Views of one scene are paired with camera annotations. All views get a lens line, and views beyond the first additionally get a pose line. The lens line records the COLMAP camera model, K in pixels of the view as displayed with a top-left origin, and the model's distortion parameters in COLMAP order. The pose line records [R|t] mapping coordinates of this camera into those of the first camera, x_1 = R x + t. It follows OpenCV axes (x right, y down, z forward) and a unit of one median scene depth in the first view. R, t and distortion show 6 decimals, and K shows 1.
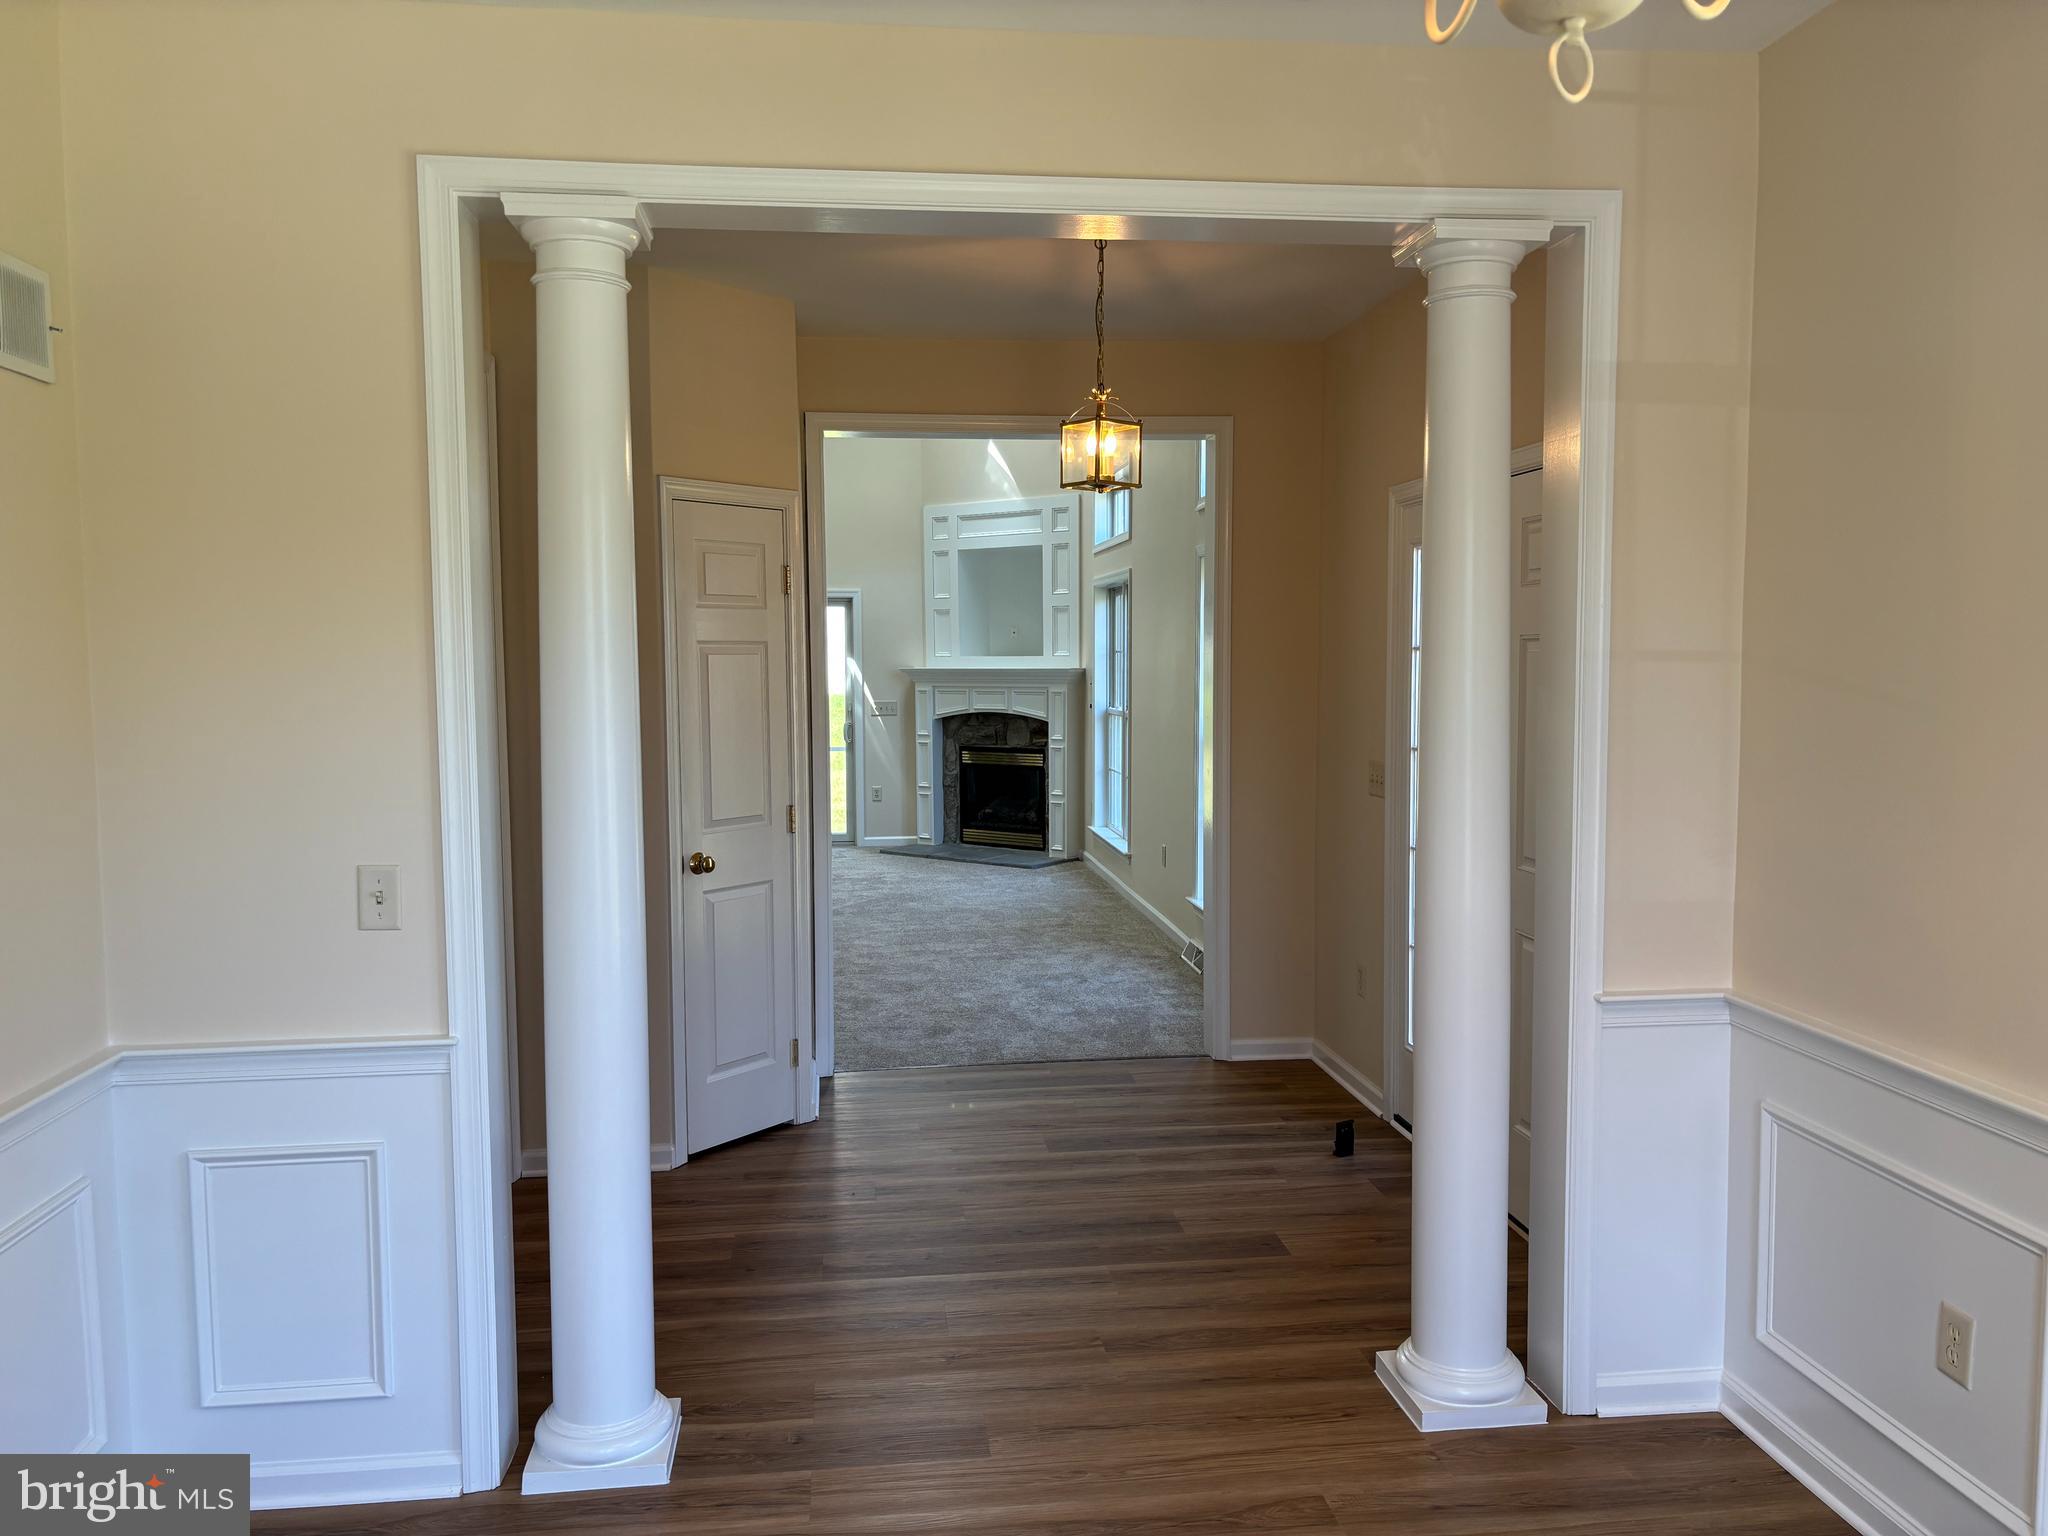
lens RADIAL K [[1540.5, 0, 1023.0], [0, 1540.5, 770.5], [0, 0, 1]] dist [0.033284, -0.035540]
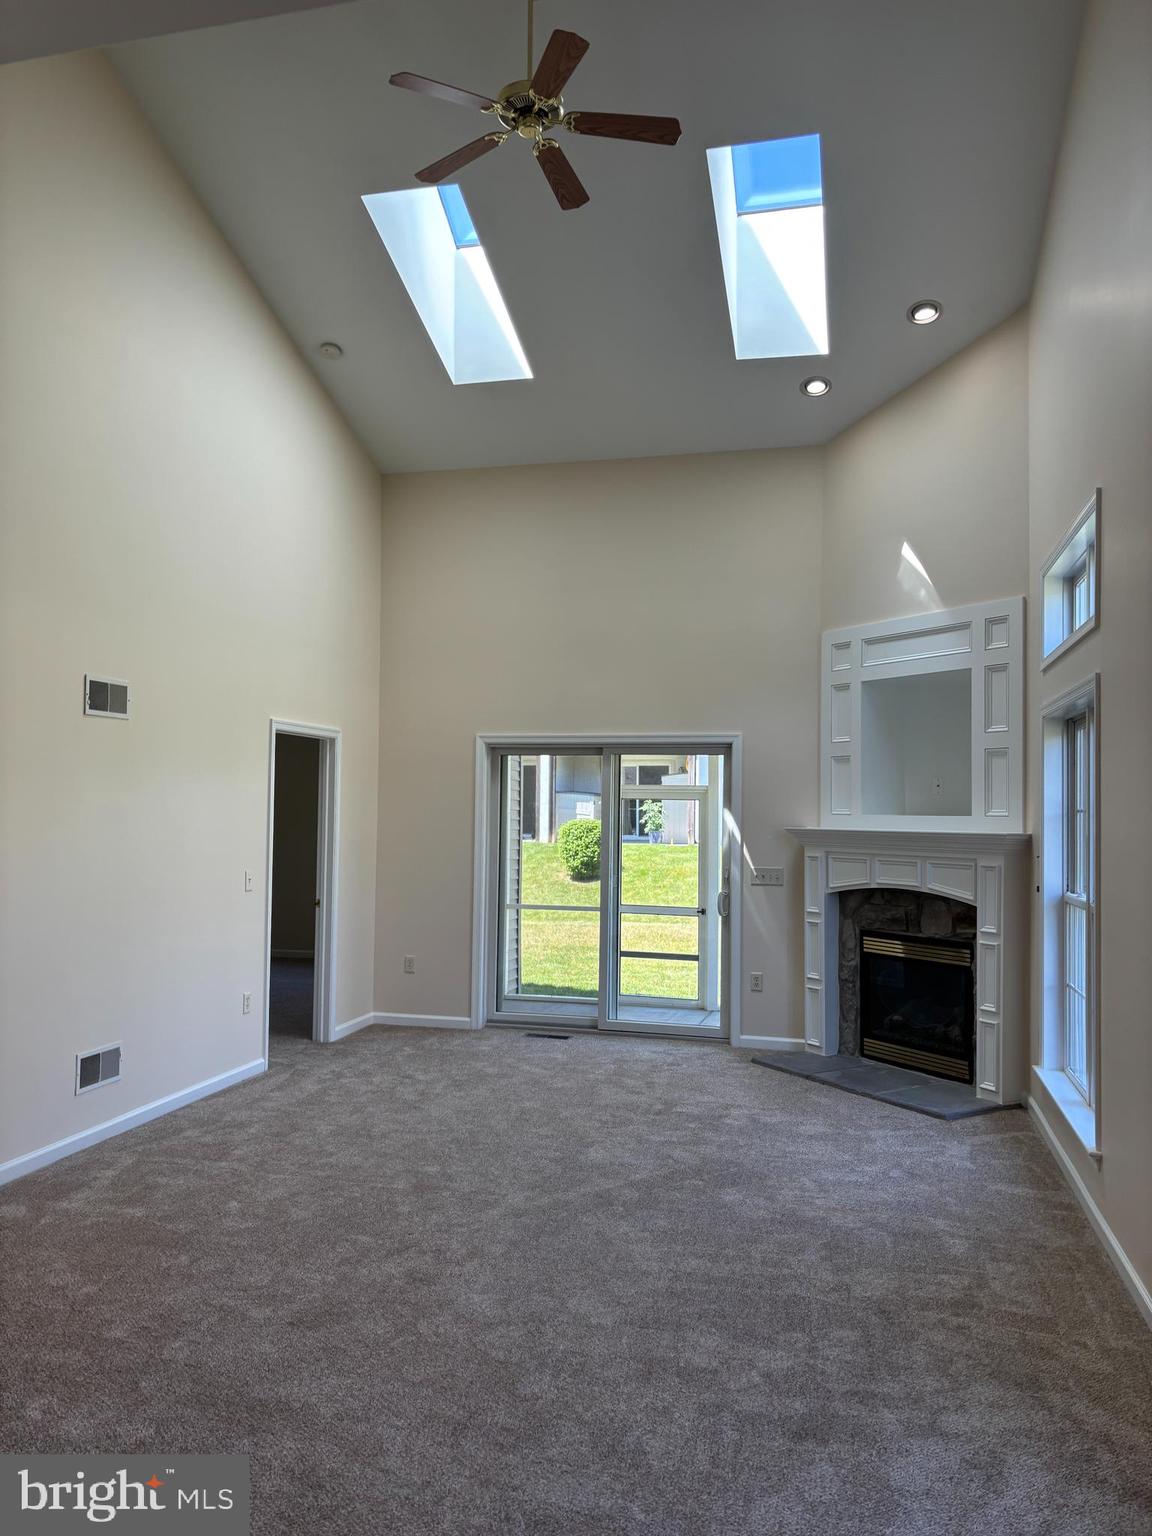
lens RADIAL K [[1155.4, 0, 571.9], [0, 1155.4, 766.8], [0, 0, 1]] dist [0.033284, -0.035540]
pose [[0.935357, 0.006902, -0.353637, 0.030141], [-0.049338, 0.992581, -0.111126, -0.026225], [0.350247, 0.121391, 0.928758, 0.408105]]
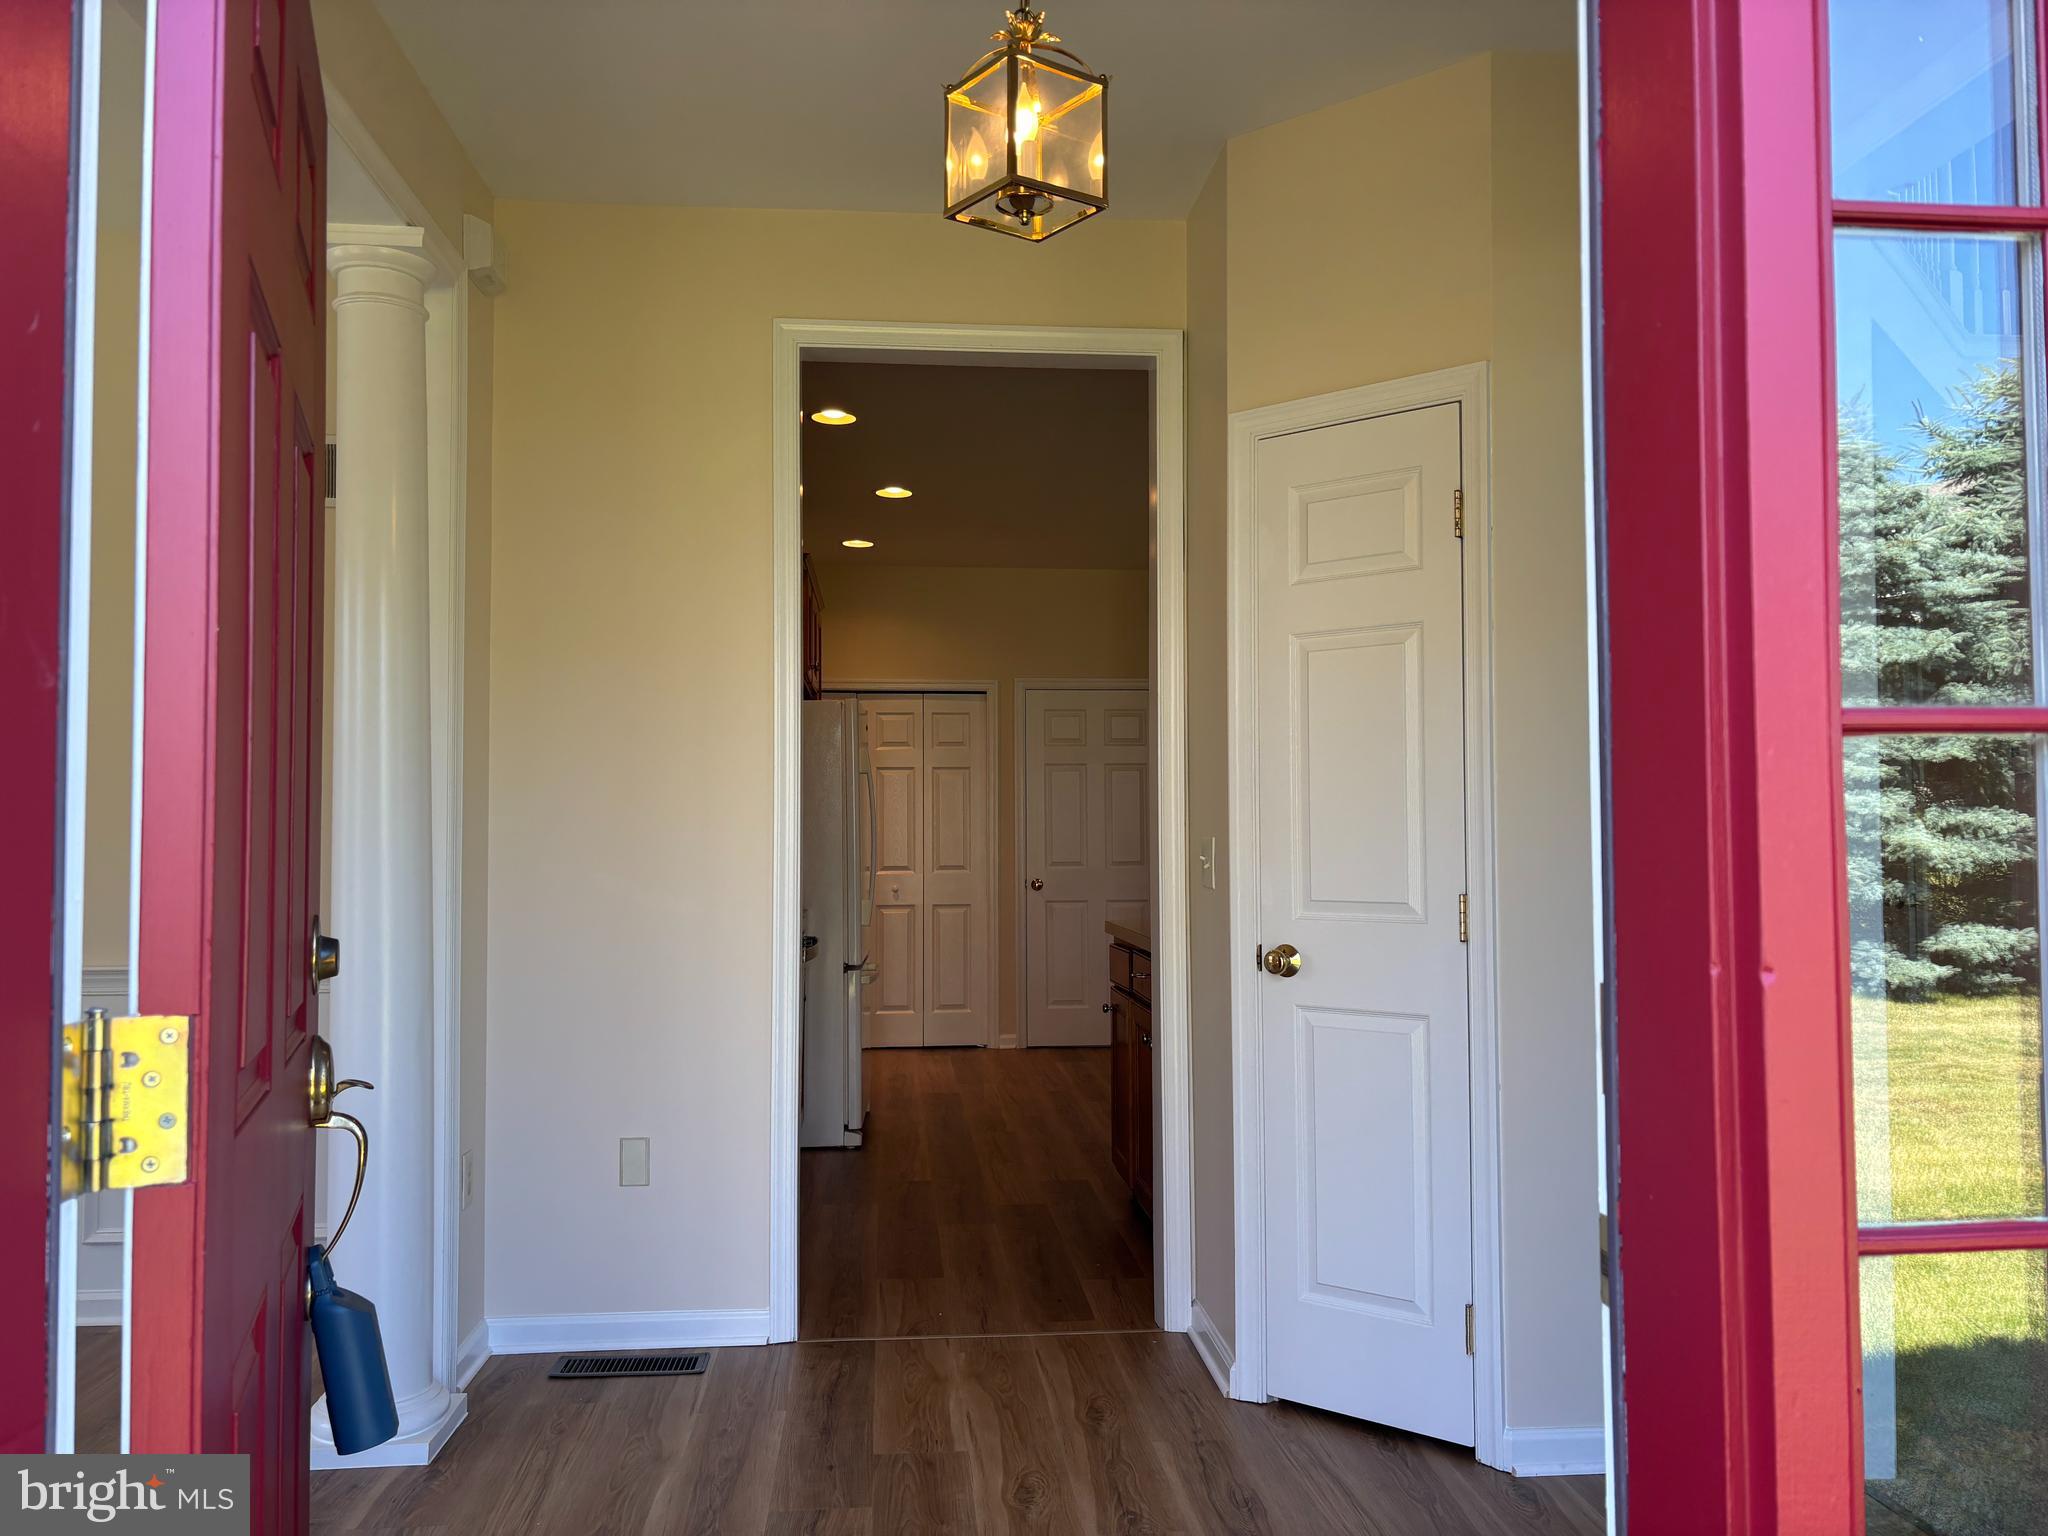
lens RADIAL K [[1540.5, 0, 1030.9], [0, 1540.5, 763.3], [0, 0, 1]] dist [0.033284, -0.035540]
pose [[-0.022601, -0.044451, -0.998756, 0.468348], [-0.070371, 0.996604, -0.042763, 0.010364], [0.997265, 0.069317, -0.025653, 0.889385]]
